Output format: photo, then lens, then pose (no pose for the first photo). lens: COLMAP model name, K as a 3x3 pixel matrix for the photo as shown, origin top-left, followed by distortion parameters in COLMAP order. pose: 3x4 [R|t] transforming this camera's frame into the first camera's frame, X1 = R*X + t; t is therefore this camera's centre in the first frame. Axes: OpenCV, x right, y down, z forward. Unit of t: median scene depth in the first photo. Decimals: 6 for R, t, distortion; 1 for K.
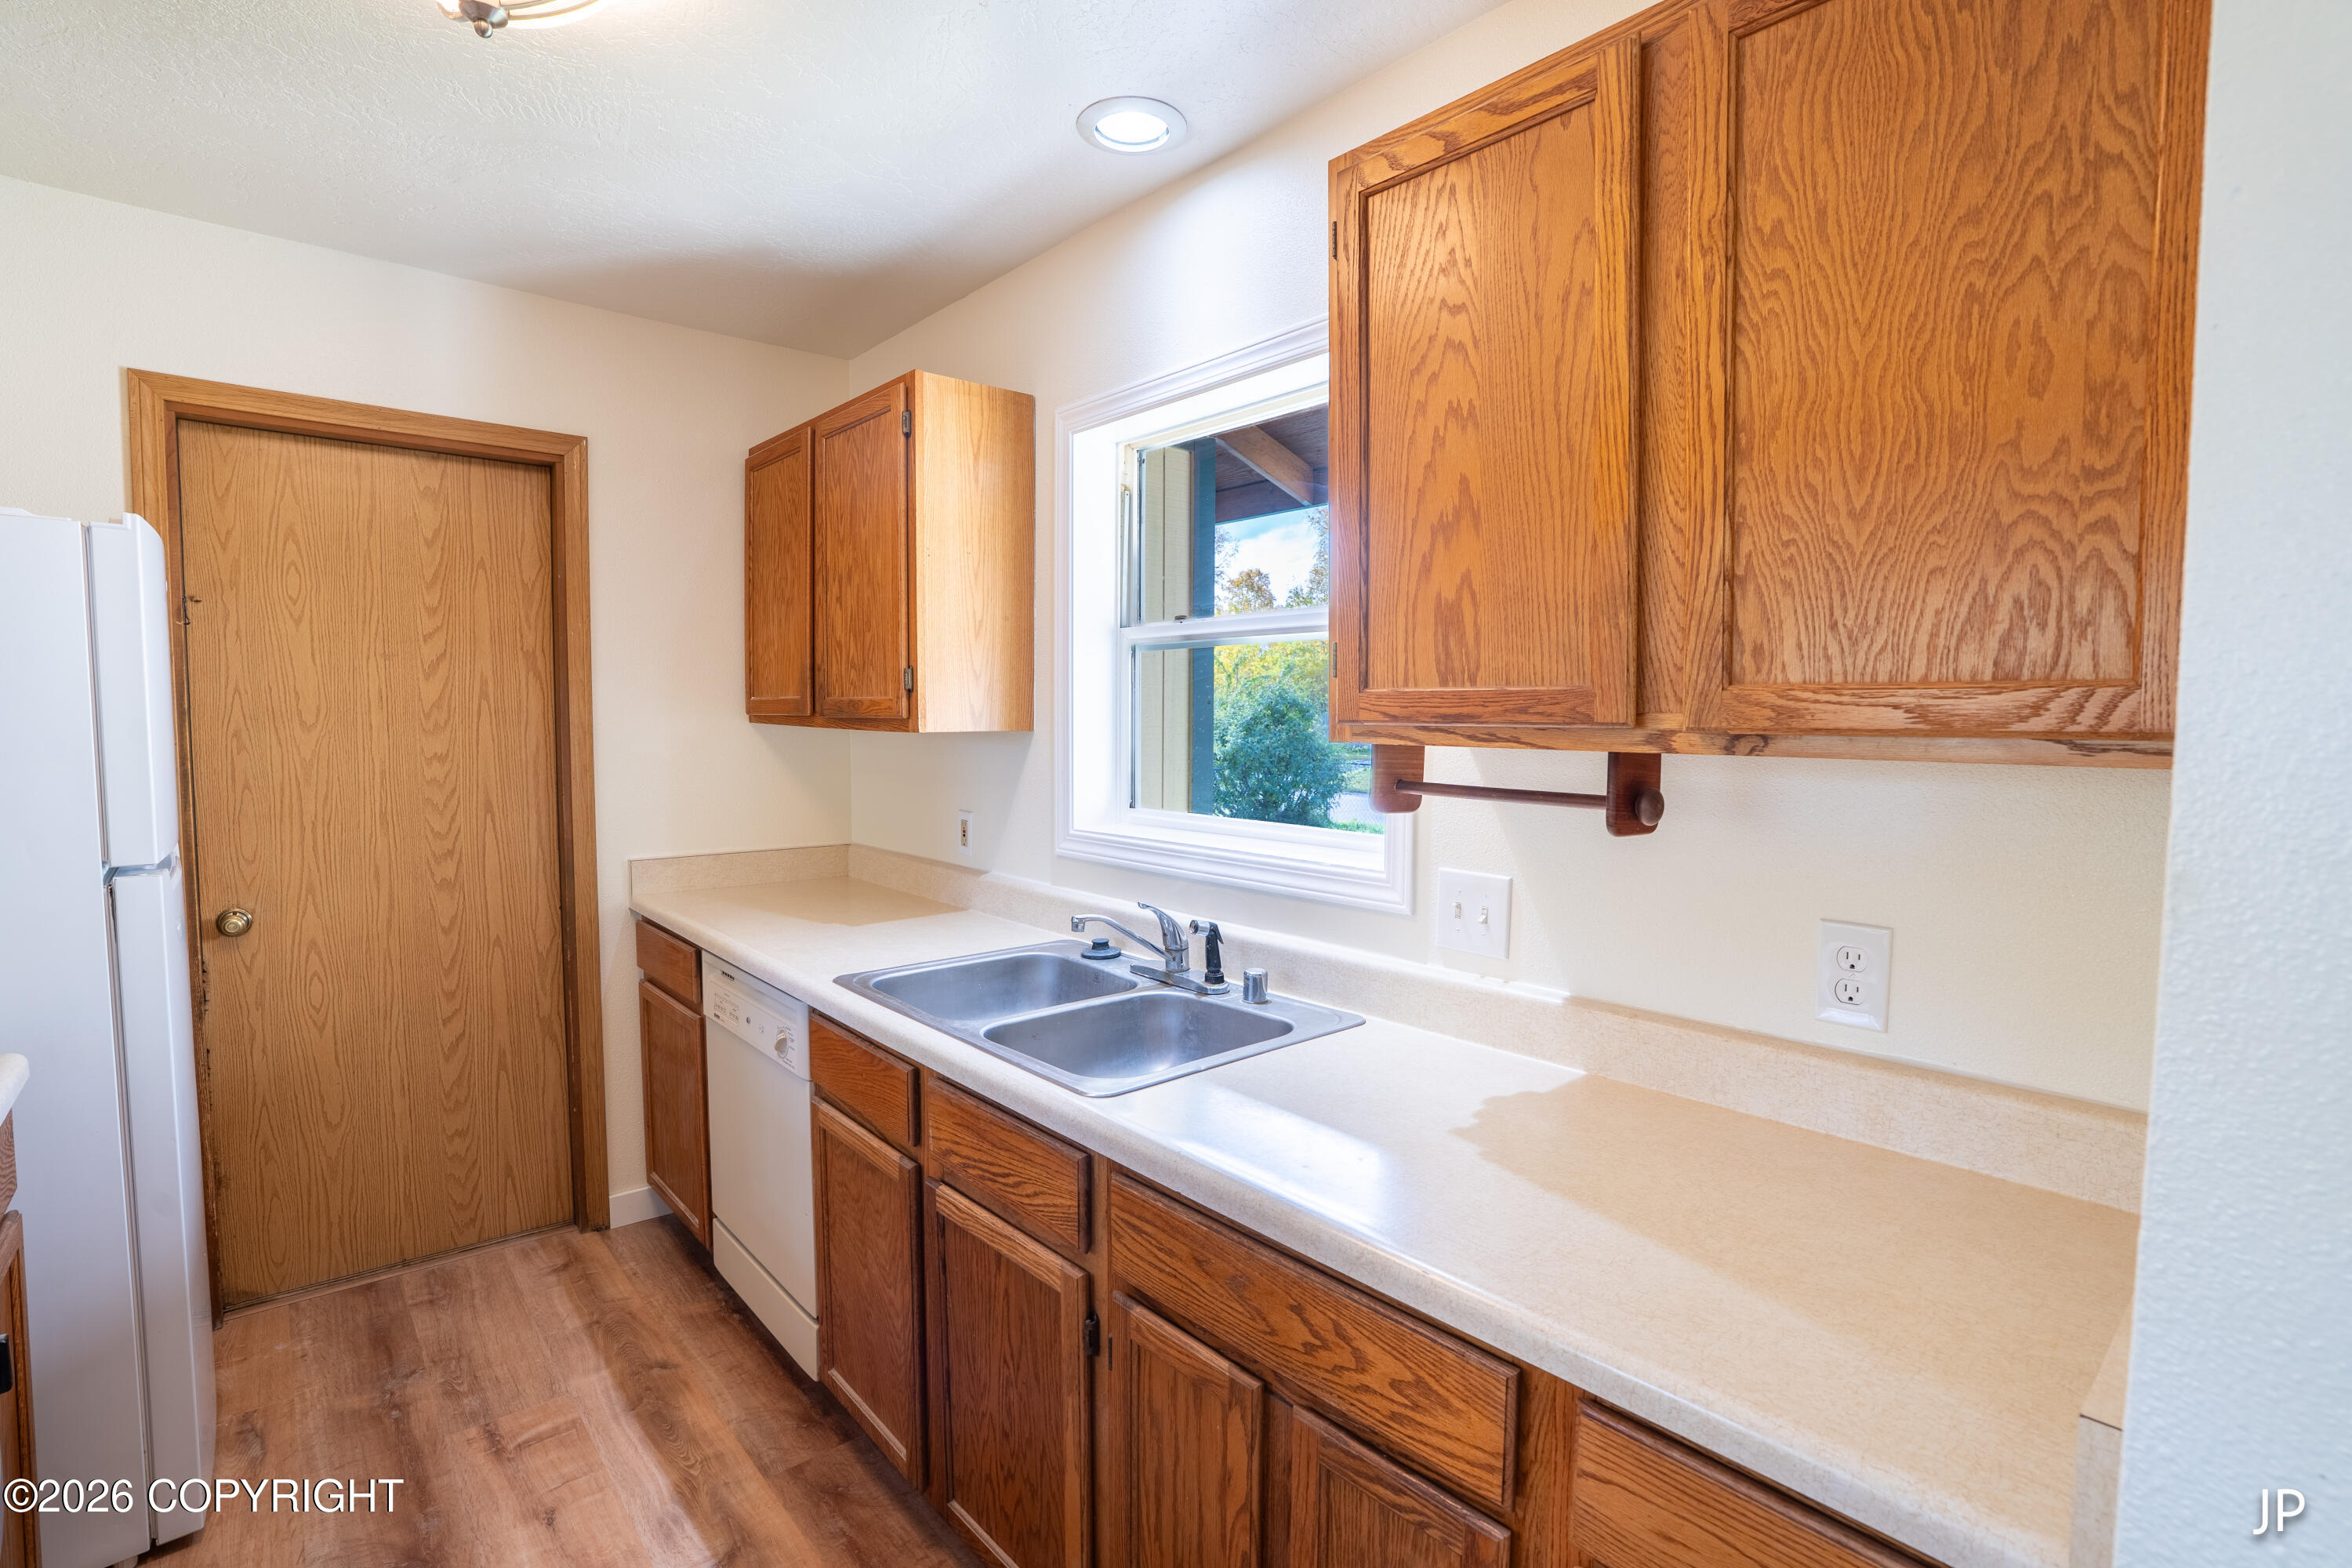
lens RADIAL K [[1100.0, 0, 1174.1], [0, 1100.0, 786.1], [0, 0, 1]] dist [-0.074896, 0.029545]
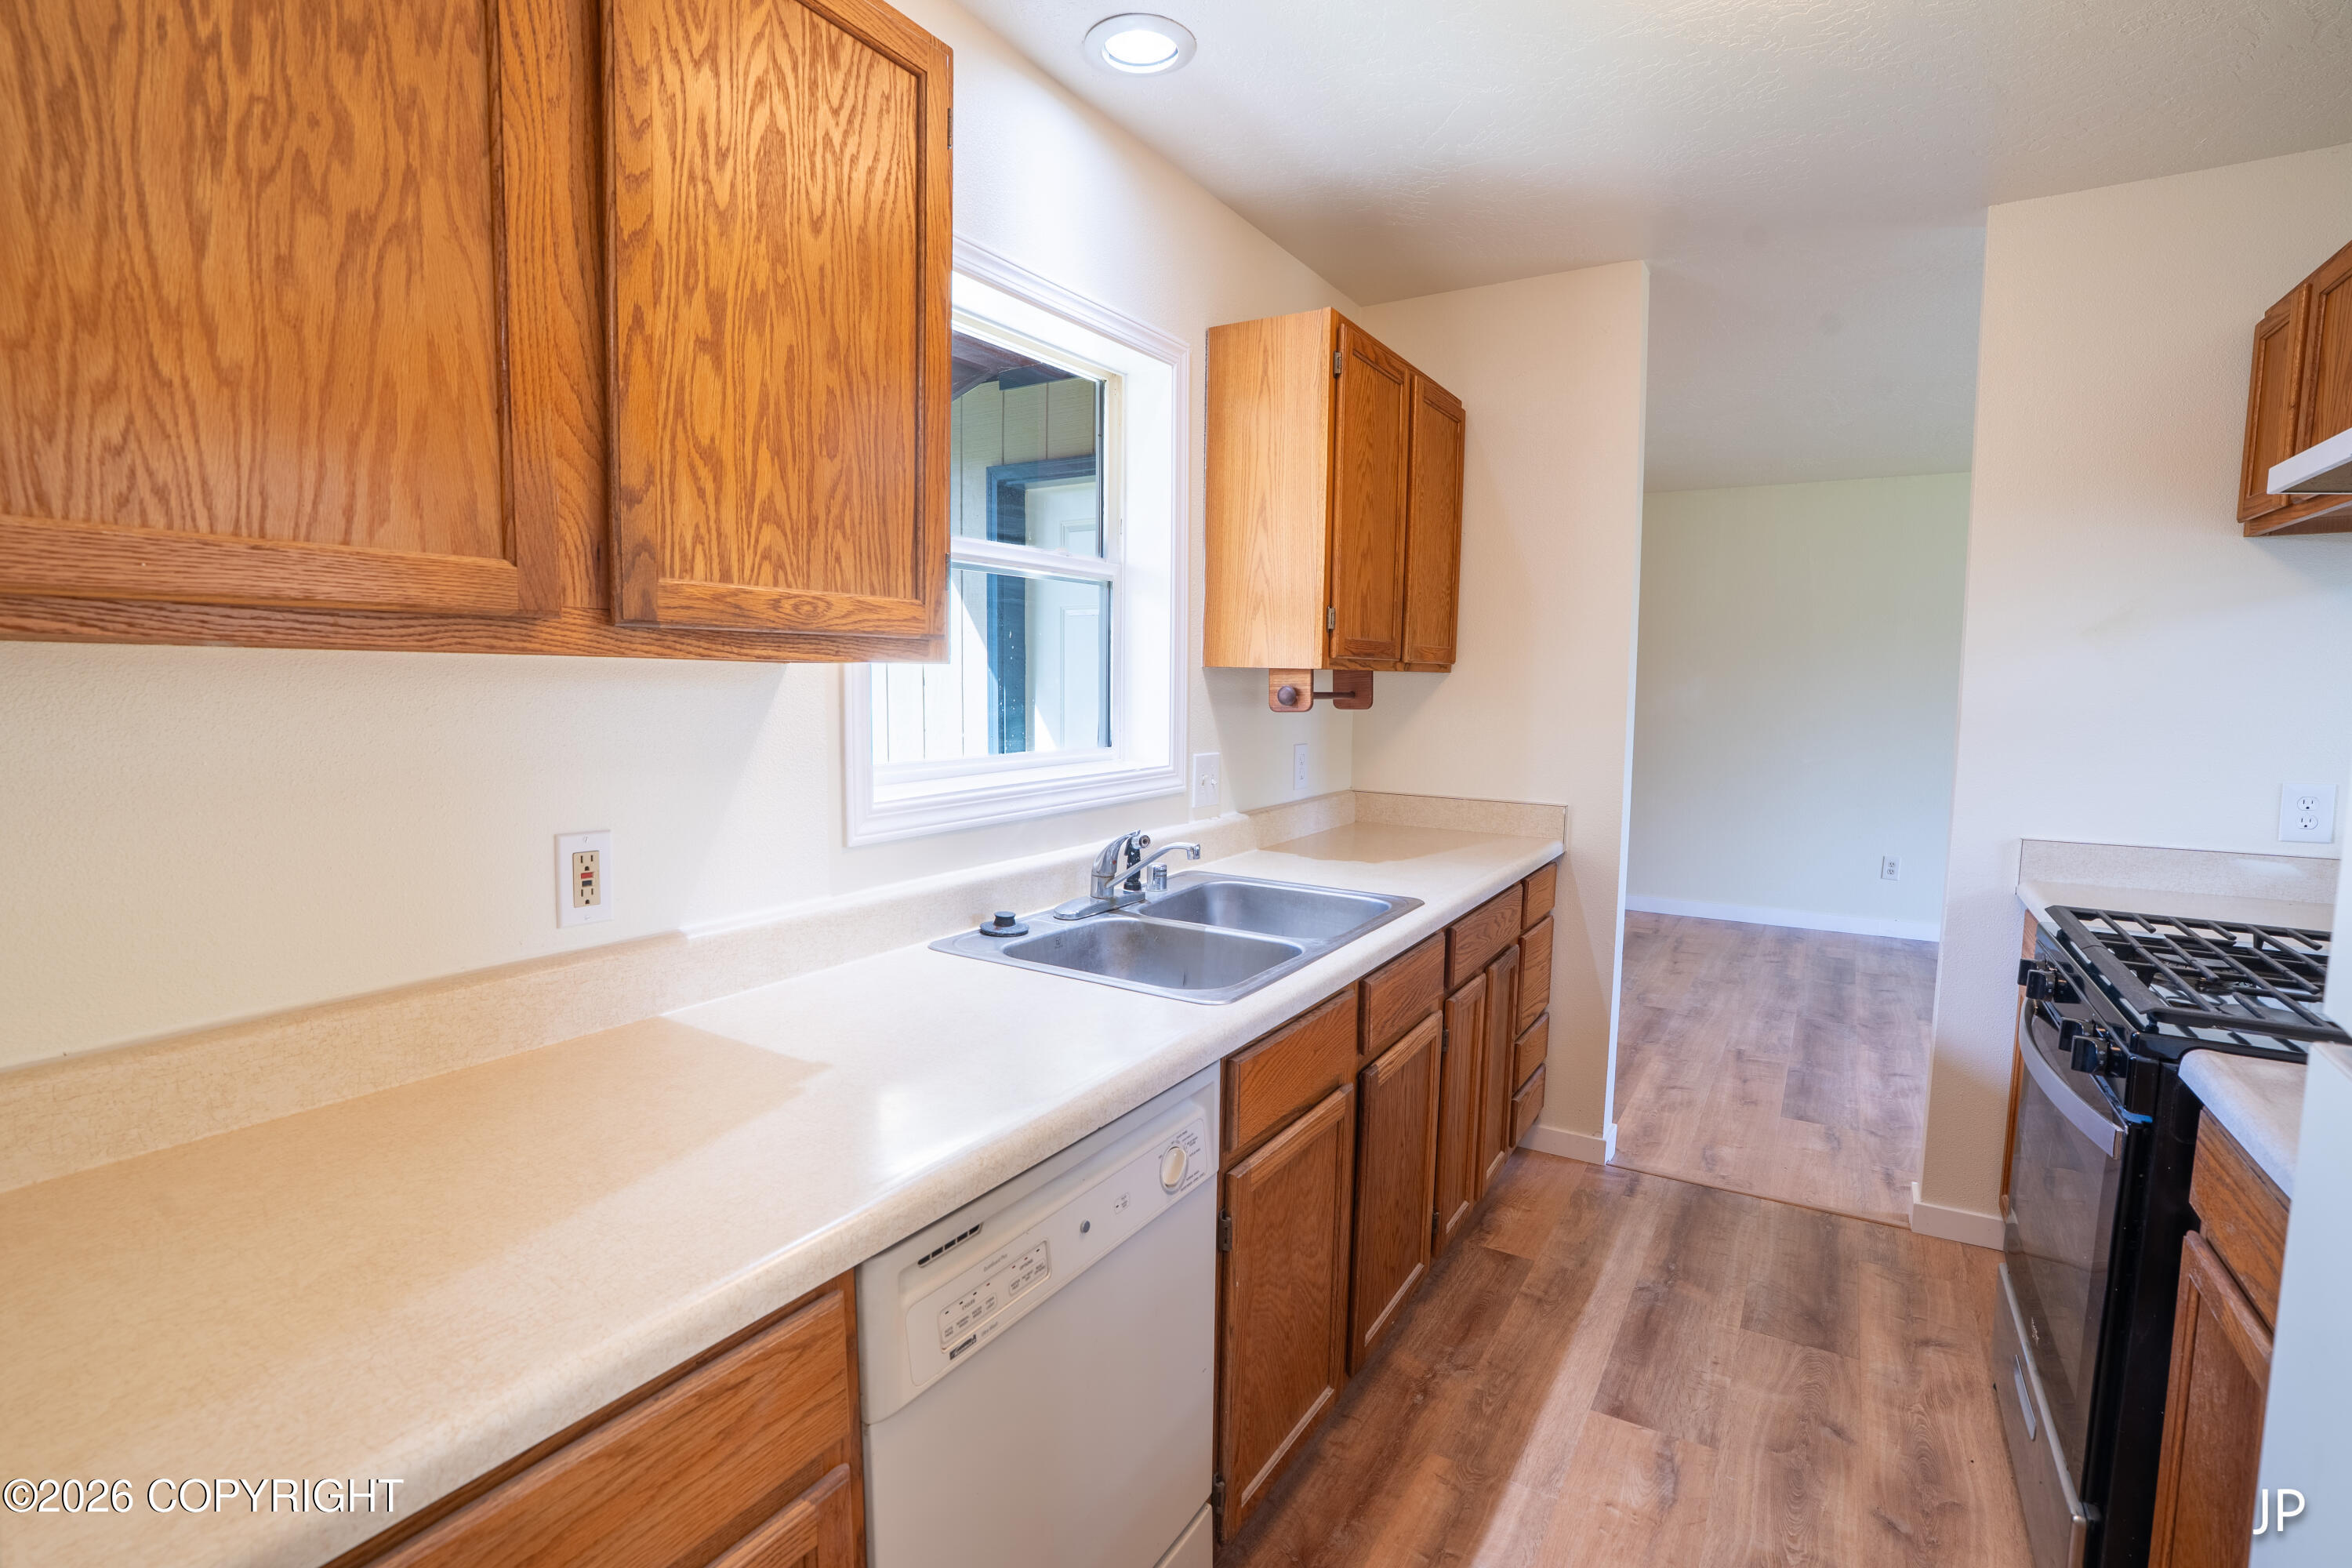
lens RADIAL K [[1099.5, 0, 1172.9], [0, 1099.5, 786.3], [0, 0, 1]] dist [-0.071964, 0.028726]
pose [[-0.297931, -0.107084, 0.948562, -0.946468], [0.049593, 0.990610, 0.127407, -0.059069], [-0.953298, 0.085000, -0.289822, 1.187683]]
